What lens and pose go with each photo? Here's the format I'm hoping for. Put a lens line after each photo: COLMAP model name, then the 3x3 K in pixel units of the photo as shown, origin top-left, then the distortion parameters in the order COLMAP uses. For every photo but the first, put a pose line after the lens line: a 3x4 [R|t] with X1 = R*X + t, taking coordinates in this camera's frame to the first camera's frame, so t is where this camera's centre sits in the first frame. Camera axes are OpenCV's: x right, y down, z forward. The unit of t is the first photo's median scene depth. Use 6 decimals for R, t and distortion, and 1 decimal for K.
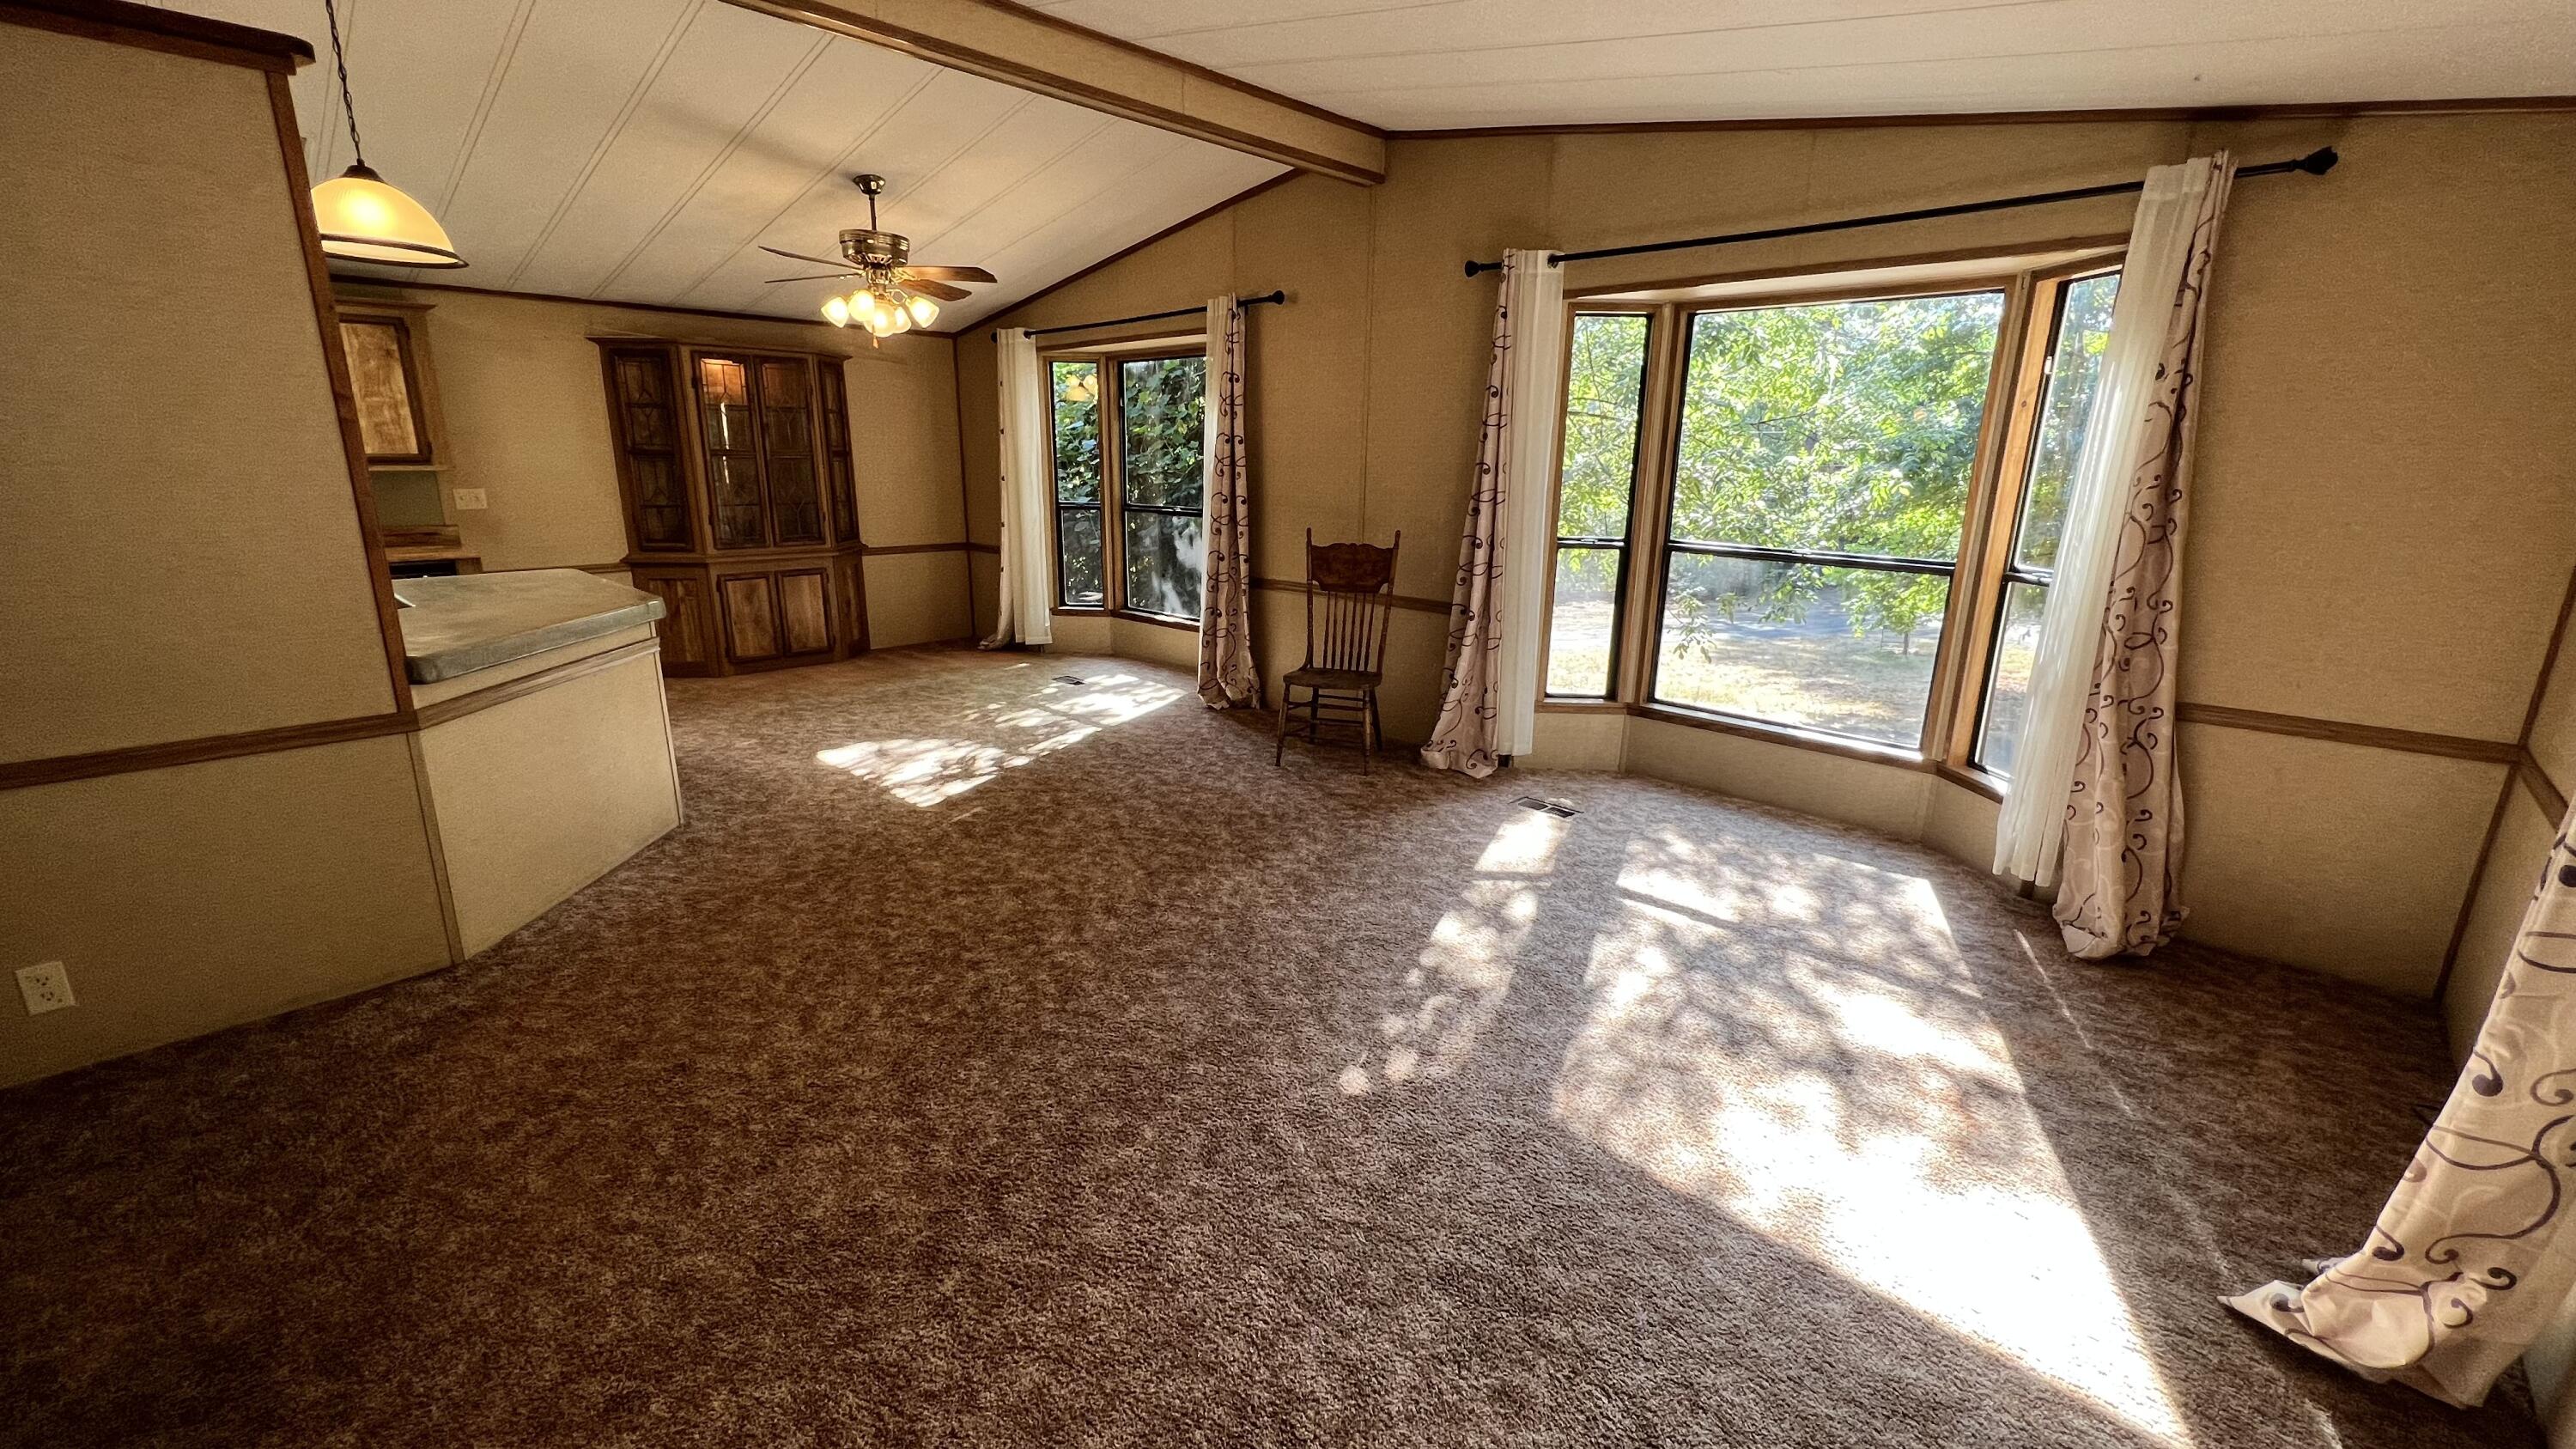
lens RADIAL K [[1032.5, 0, 1280.7], [0, 1032.5, 719.1], [0, 0, 1]] dist [-0.001494, 0.001277]
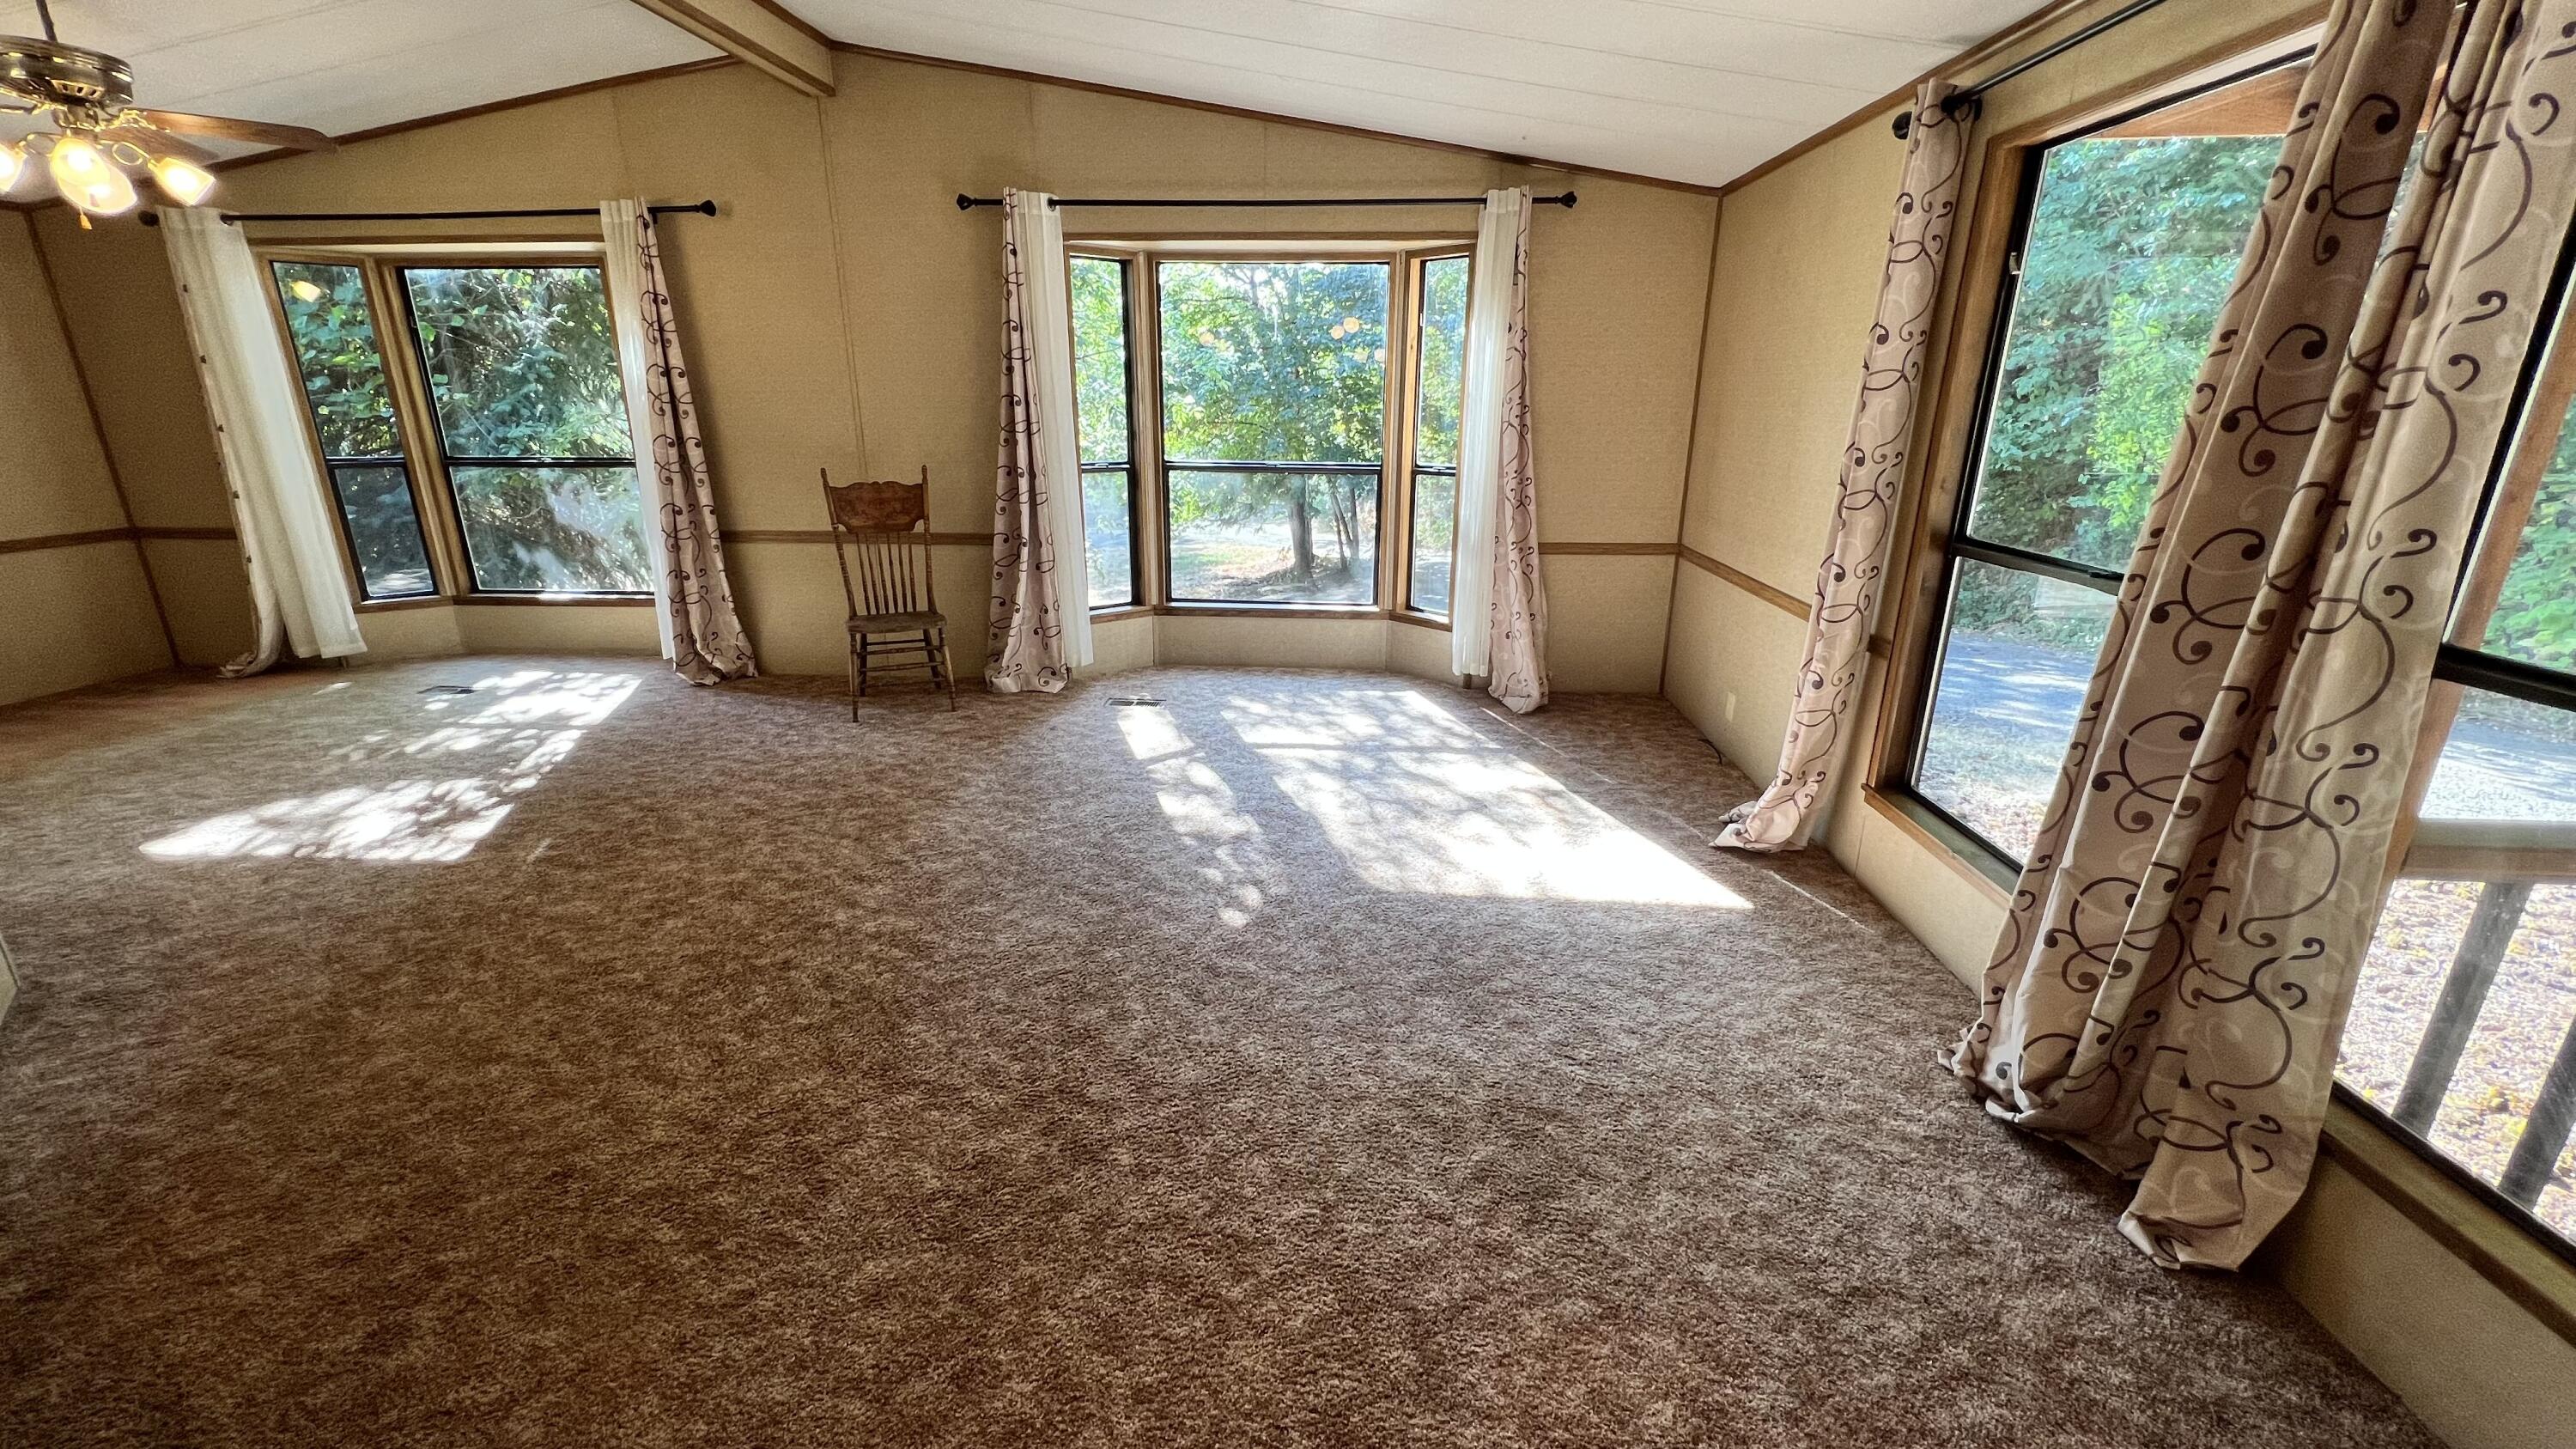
lens RADIAL K [[1032.5, 0, 1281.4], [0, 1032.5, 721.2], [0, 0, 1]] dist [-0.001494, 0.001277]
pose [[0.760057, -0.207152, 0.615956, -0.316662], [0.169302, 0.978222, 0.120076, -0.003475], [-0.627415, 0.013018, 0.778576, 0.015426]]
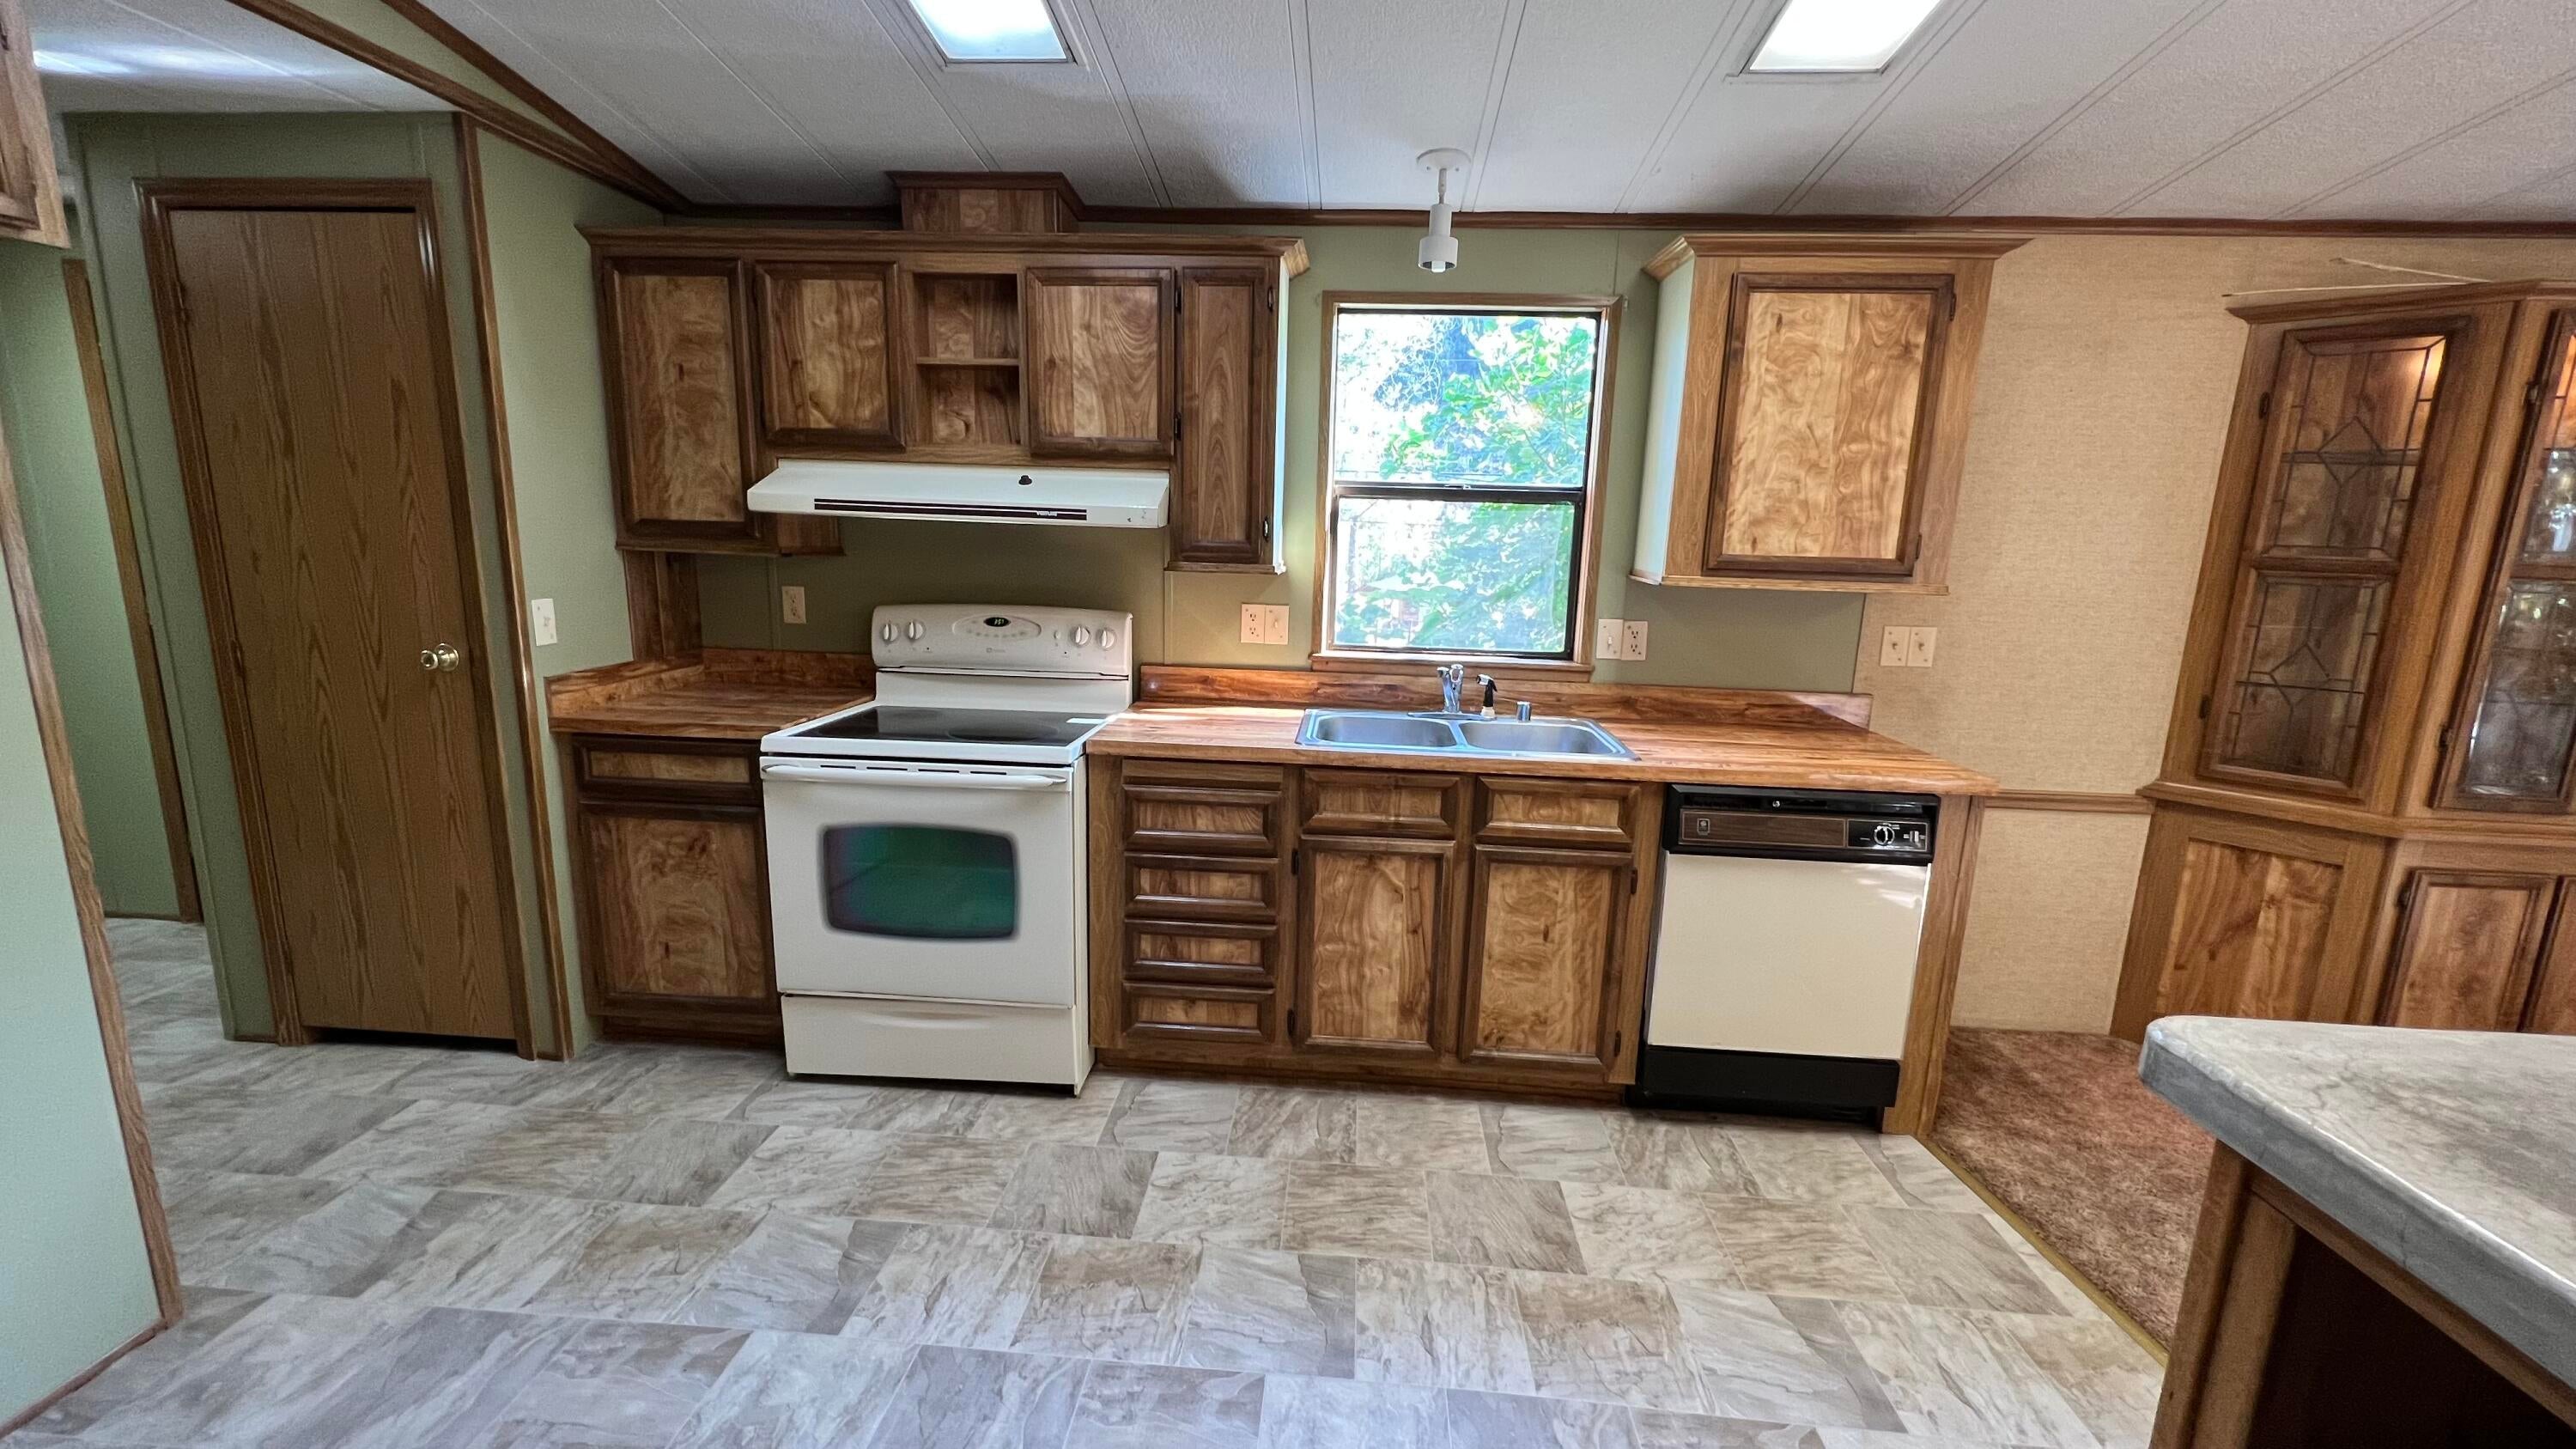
lens RADIAL K [[1028.9, 0, 1276.0], [0, 1028.9, 721.5], [0, 0, 1]] dist [-0.001434, 0.000579]
pose [[0.641570, 0.154881, -0.751265, -0.784639], [-0.213590, 0.976739, 0.018962, -0.158350], [0.736727, 0.148298, 0.659728, 0.585039]]
